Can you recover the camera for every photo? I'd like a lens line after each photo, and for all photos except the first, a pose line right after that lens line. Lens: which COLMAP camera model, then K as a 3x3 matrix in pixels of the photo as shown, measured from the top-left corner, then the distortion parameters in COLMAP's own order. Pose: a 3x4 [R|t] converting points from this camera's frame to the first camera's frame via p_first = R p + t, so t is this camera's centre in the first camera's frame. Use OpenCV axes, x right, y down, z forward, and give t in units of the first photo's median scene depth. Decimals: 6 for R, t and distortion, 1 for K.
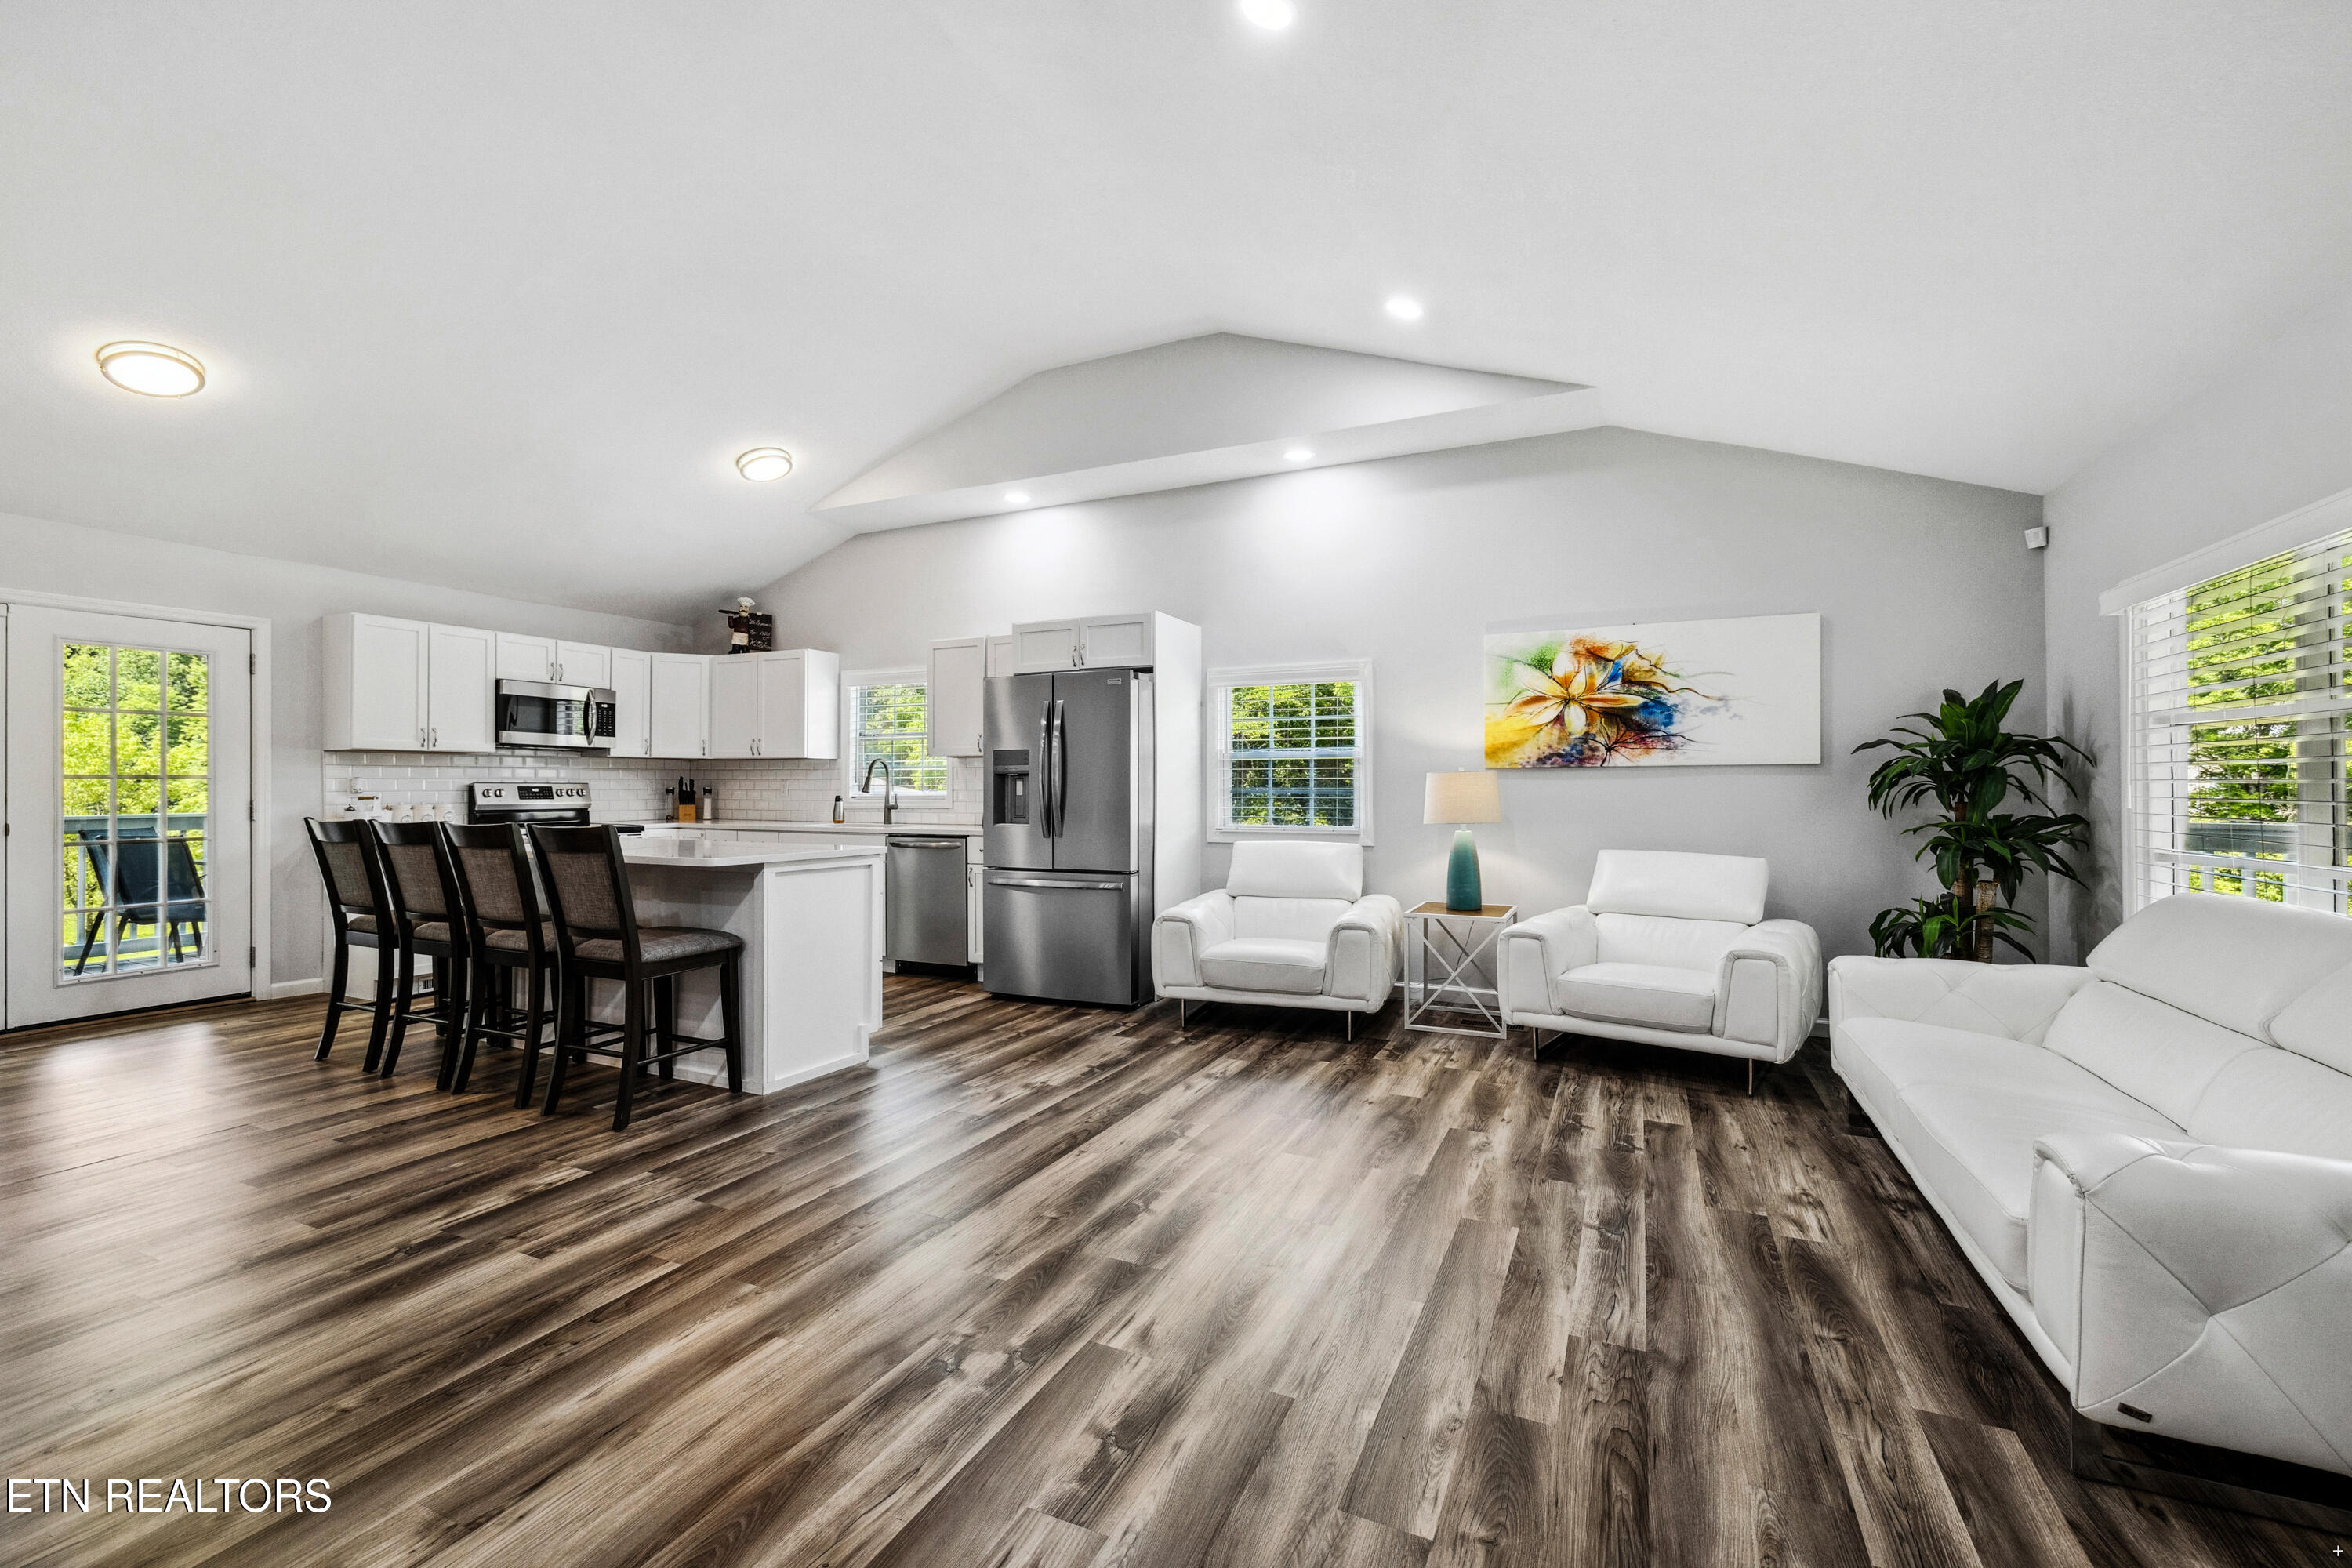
lens RADIAL K [[995.8, 0, 1174.3], [0, 995.8, 774.1], [0, 0, 1]] dist [0.001074, -0.001209]
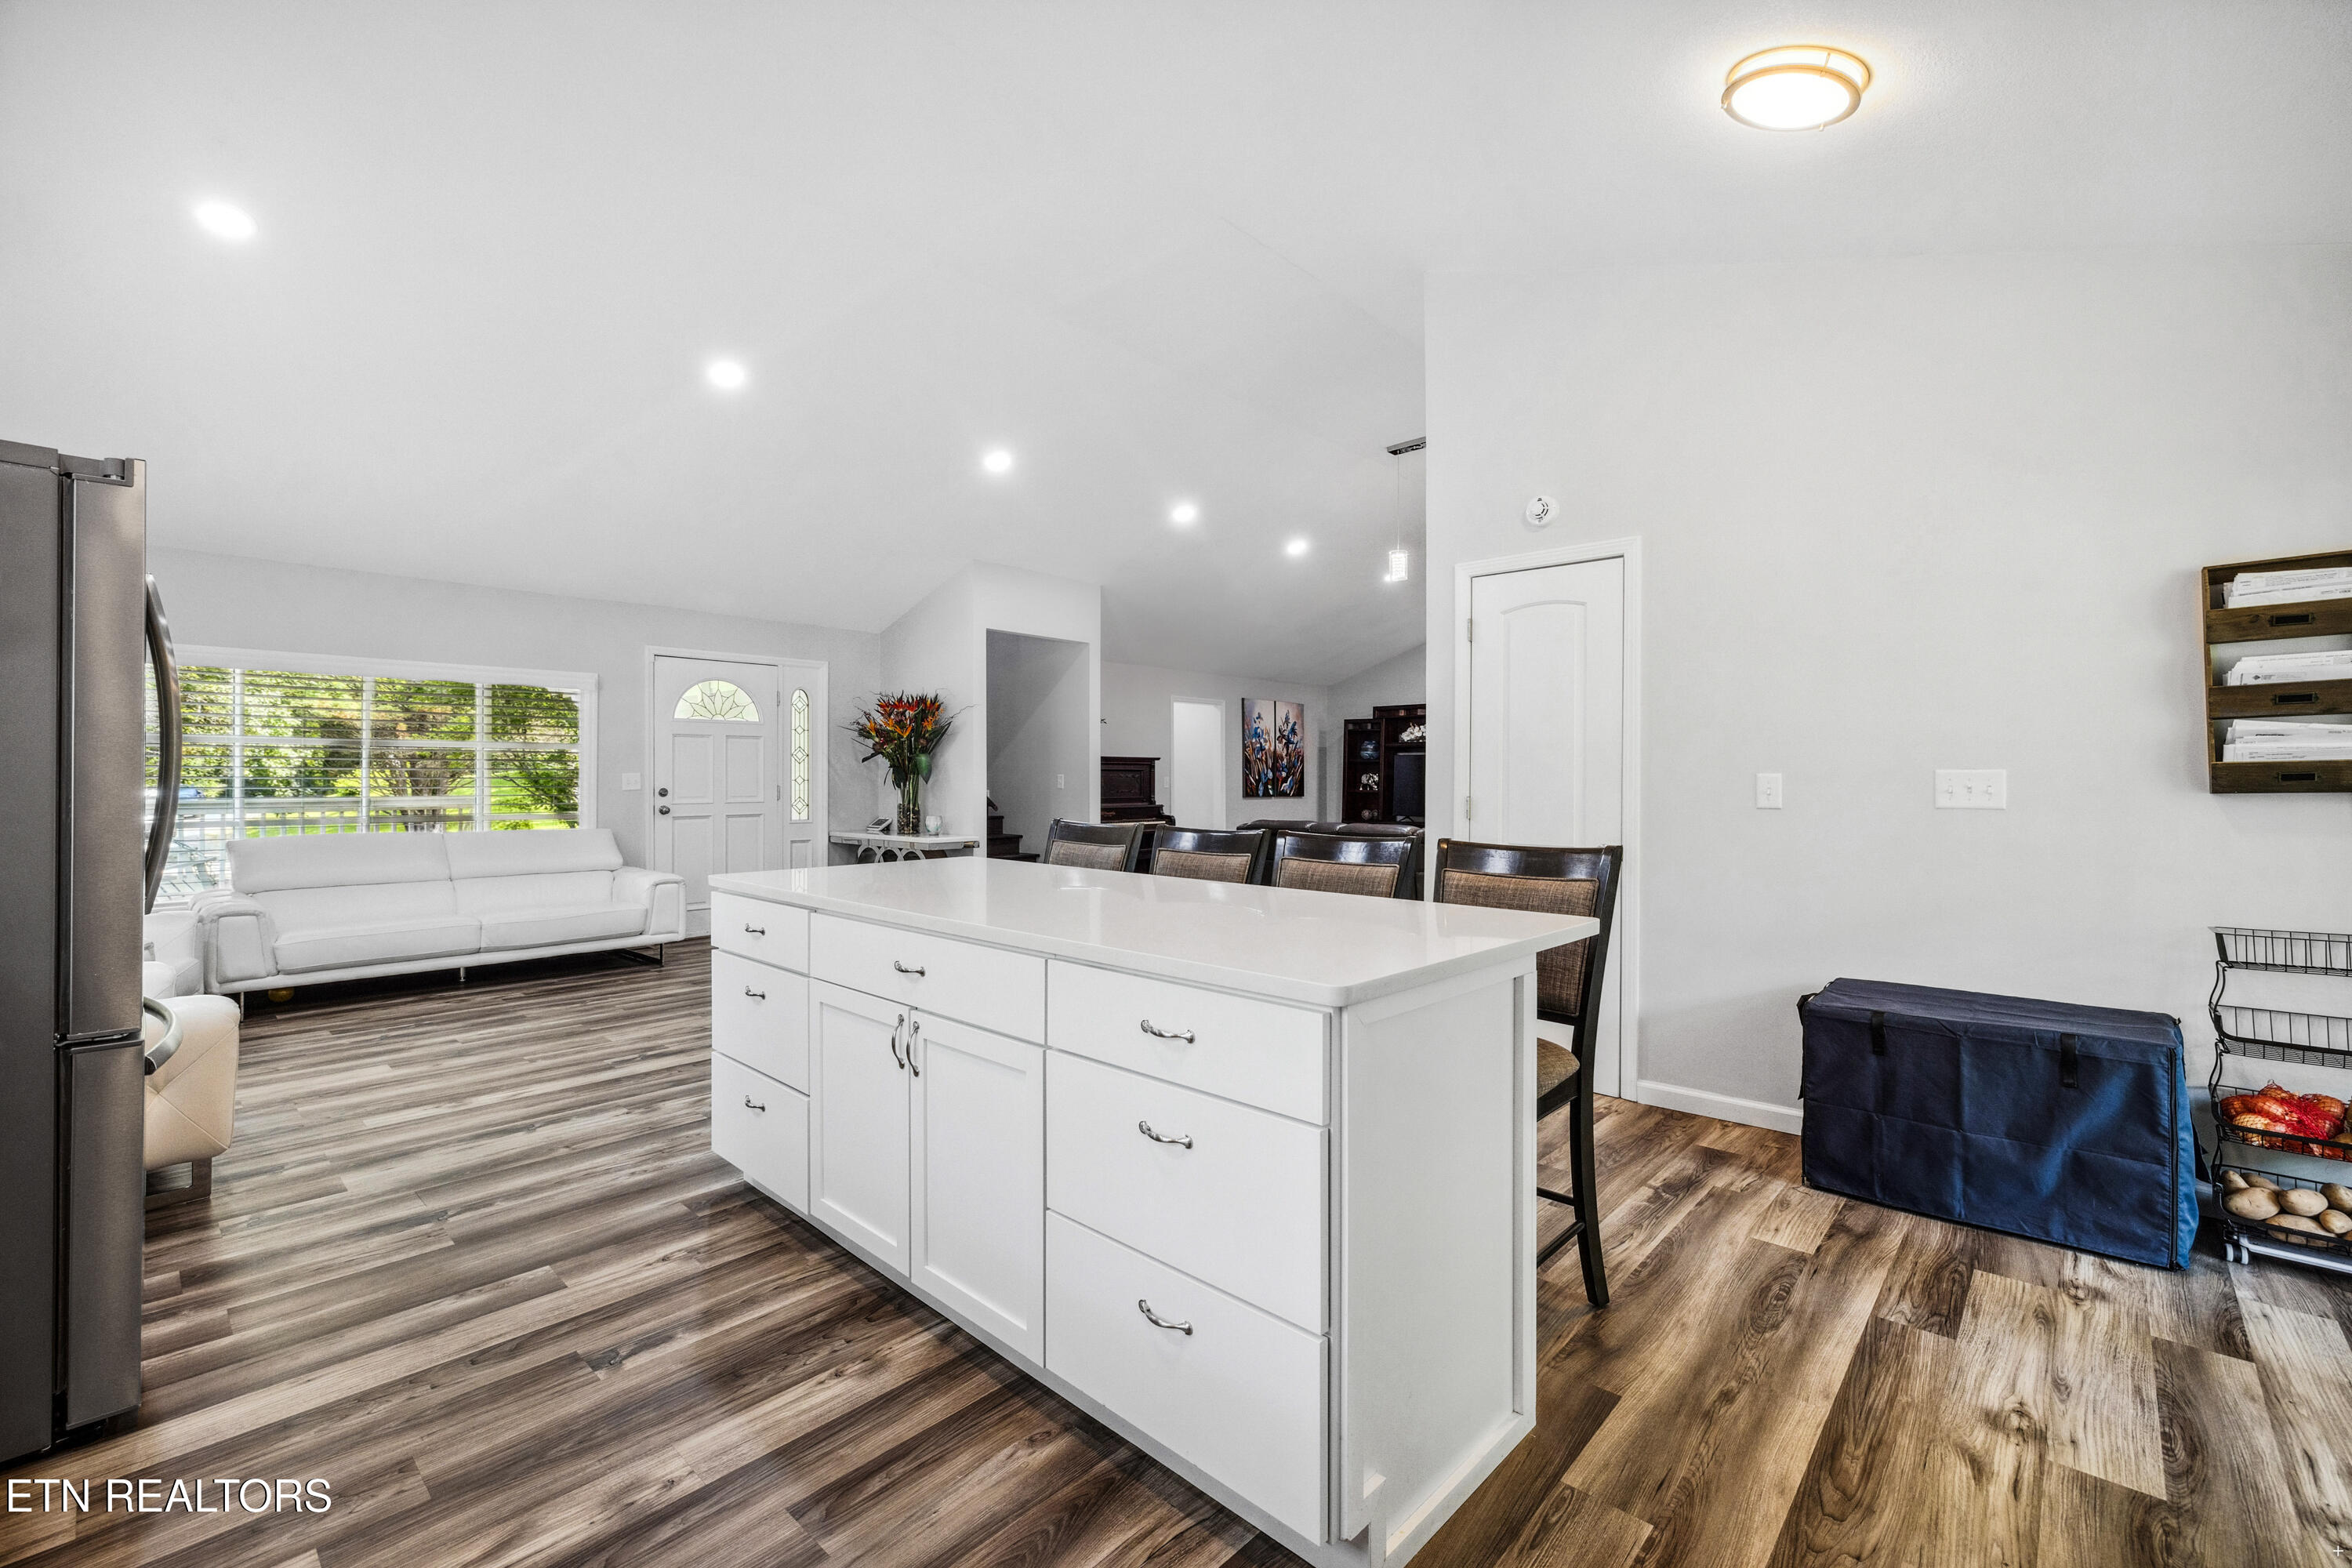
lens RADIAL K [[995.8, 0, 1192.4], [0, 995.8, 773.9], [0, 0, 1]] dist [0.001074, -0.001209]
pose [[-0.954708, -0.001986, 0.297539, -0.696616], [-0.006643, 0.999871, -0.014641, 0.008321], [-0.297471, -0.015955, -0.954597, 1.341737]]
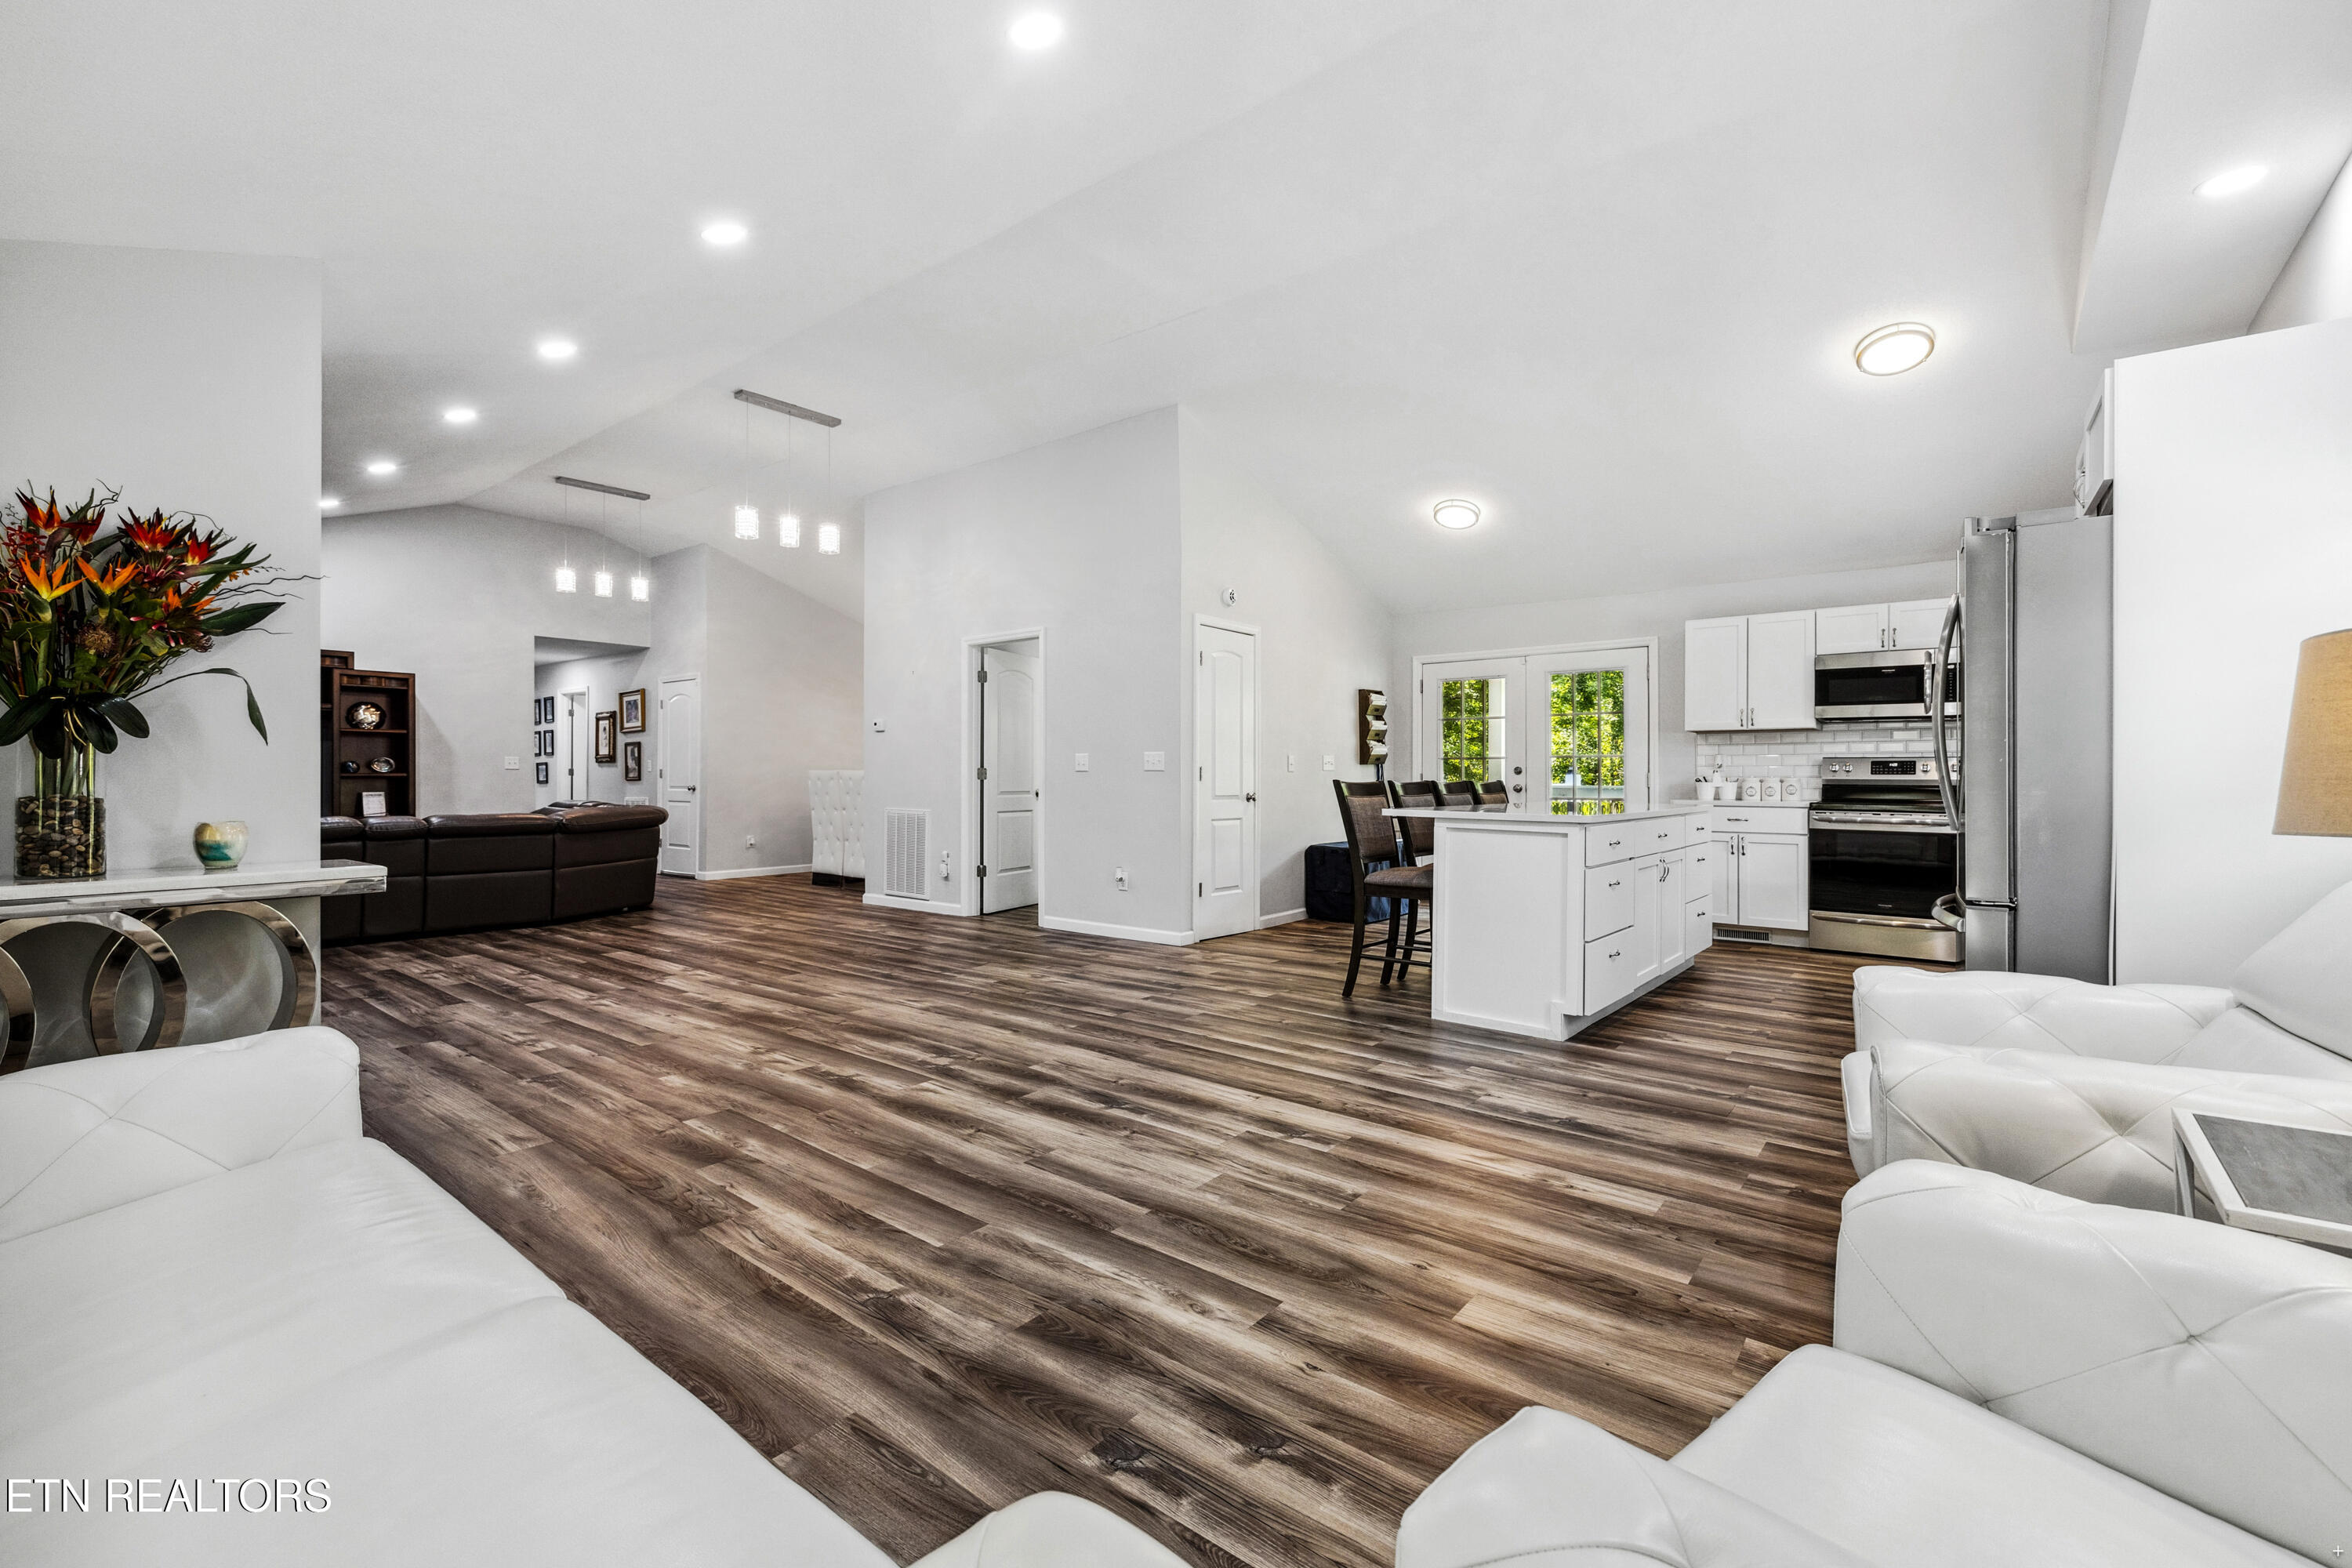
lens RADIAL K [[995.8, 0, 1165.7], [0, 995.8, 801.2], [0, 0, 1]] dist [0.001074, -0.001209]
pose [[-0.242172, 0.024166, -0.969932, 0.585574], [0.008330, 0.999705, 0.022828, 0.030228], [0.970197, -0.002551, -0.242302, 0.733234]]
